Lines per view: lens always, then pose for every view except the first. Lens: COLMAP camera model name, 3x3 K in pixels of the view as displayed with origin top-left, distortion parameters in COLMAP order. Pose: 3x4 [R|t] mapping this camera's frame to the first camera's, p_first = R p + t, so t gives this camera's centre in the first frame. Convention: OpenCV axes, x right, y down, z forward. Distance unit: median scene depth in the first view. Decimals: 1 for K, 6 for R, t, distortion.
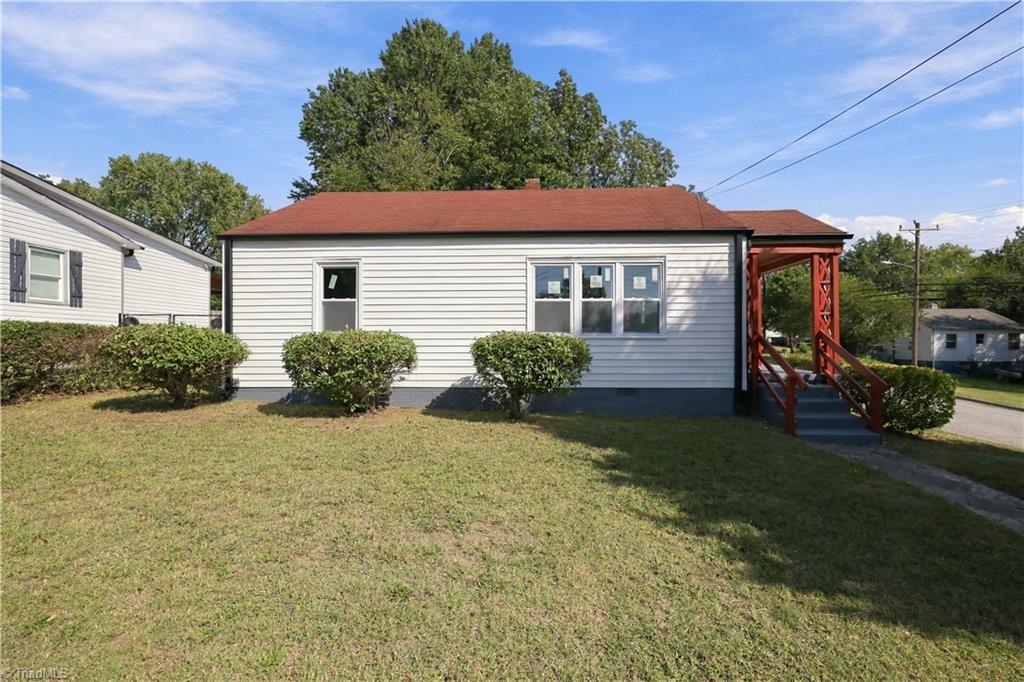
lens RADIAL K [[406.8, 0, 519.8], [0, 406.8, 340.5], [0, 0, 1]] dist [-0.002254, -0.000169]
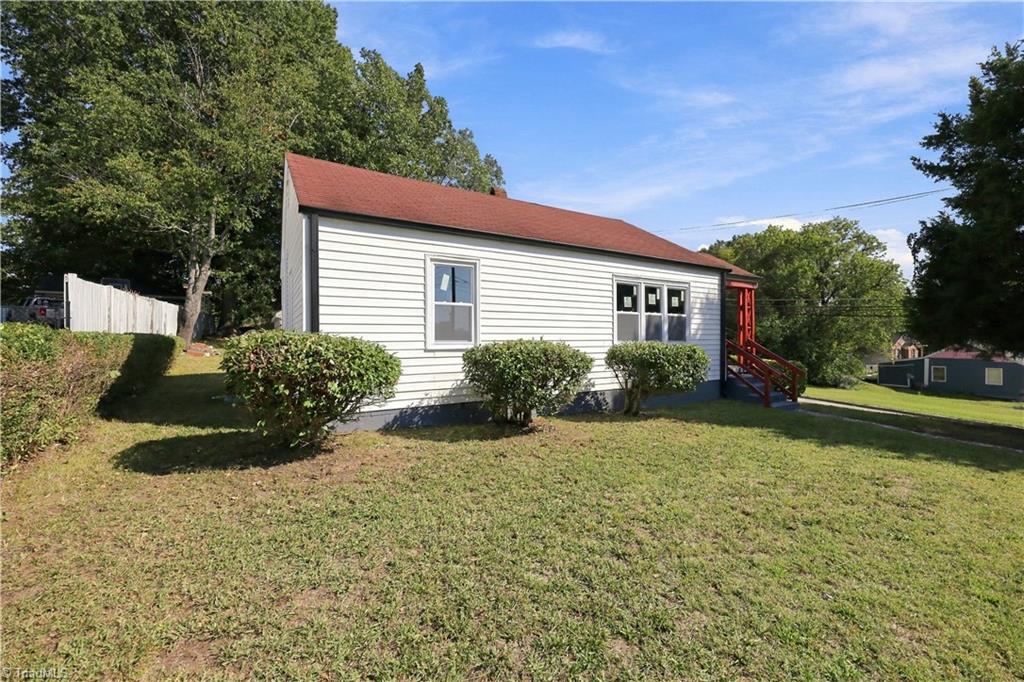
lens RADIAL K [[426.4, 0, 512.0], [0, 426.4, 341.0], [0, 0, 1]] dist [0.000809, 0.000010]
pose [[0.825256, -0.002790, 0.564752, -0.887836], [0.002583, 0.999996, 0.001165, -0.020916], [-0.564753, 0.000497, 0.825260, 0.176659]]
